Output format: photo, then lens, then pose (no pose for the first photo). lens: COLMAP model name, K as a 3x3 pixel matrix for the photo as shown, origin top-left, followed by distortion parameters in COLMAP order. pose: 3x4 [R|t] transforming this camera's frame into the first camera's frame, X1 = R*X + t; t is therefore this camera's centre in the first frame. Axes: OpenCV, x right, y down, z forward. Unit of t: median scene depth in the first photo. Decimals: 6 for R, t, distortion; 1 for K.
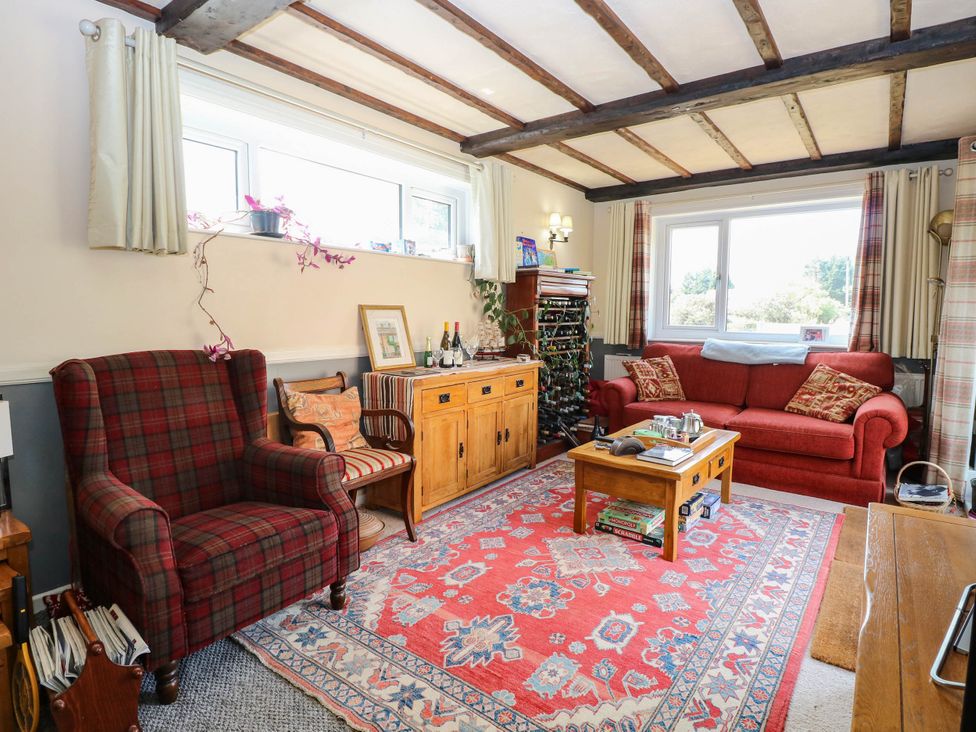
lens RADIAL K [[535.6, 0, 489.5], [0, 535.6, 356.6], [0, 0, 1]] dist [-0.003215, -0.012704]
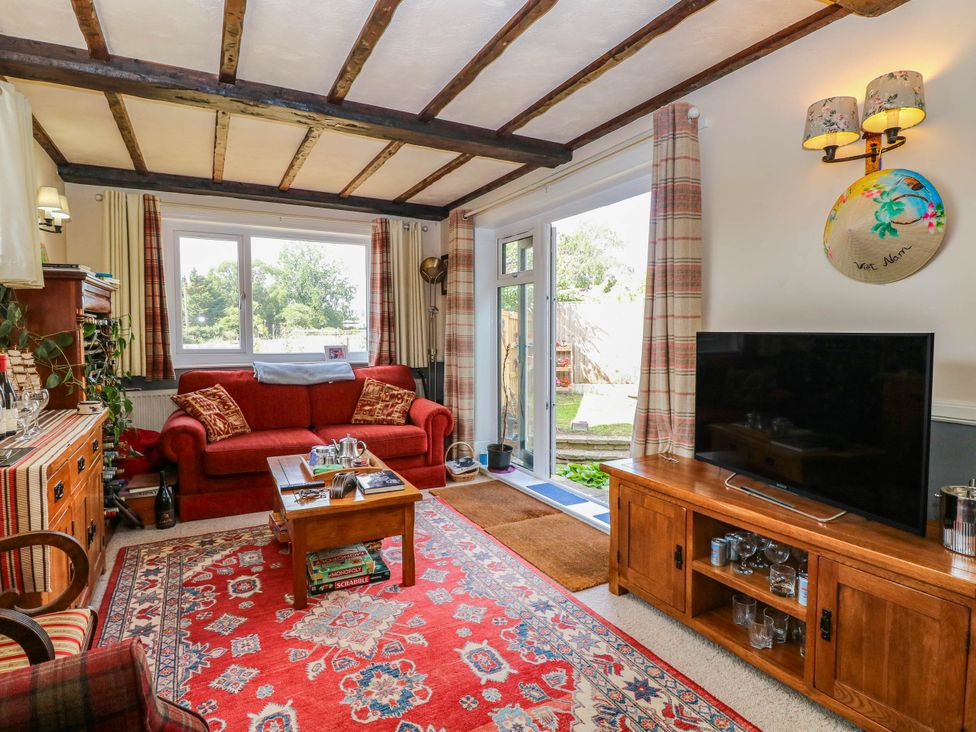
lens RADIAL K [[535.6, 0, 504.2], [0, 535.6, 358.3], [0, 0, 1]] dist [-0.003215, -0.012704]
pose [[0.405077, -0.050970, 0.912861, -0.417232], [0.079982, 0.996593, 0.020154, -0.038343], [-0.910777, 0.064848, 0.407773, 0.360433]]
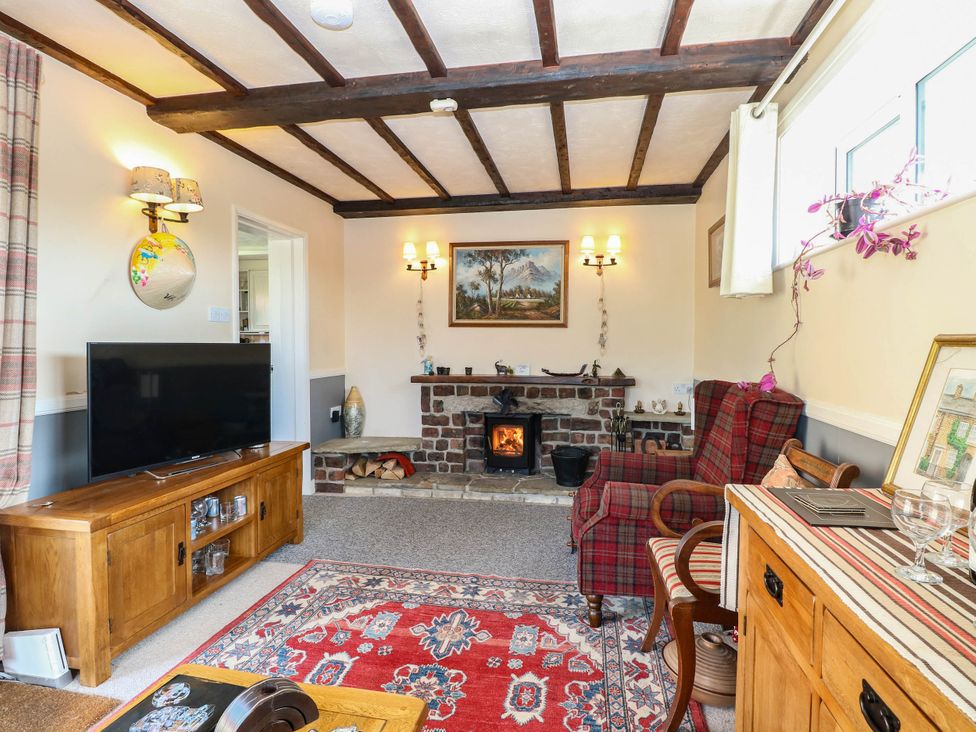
lens RADIAL K [[535.6, 0, 481.0], [0, 535.6, 361.7], [0, 0, 1]] dist [-0.003215, -0.012704]
pose [[-0.903252, 0.010262, -0.428987, 0.267047], [-0.043129, 0.992481, 0.114552, -0.114439], [0.426937, 0.121971, -0.896018, 1.296518]]
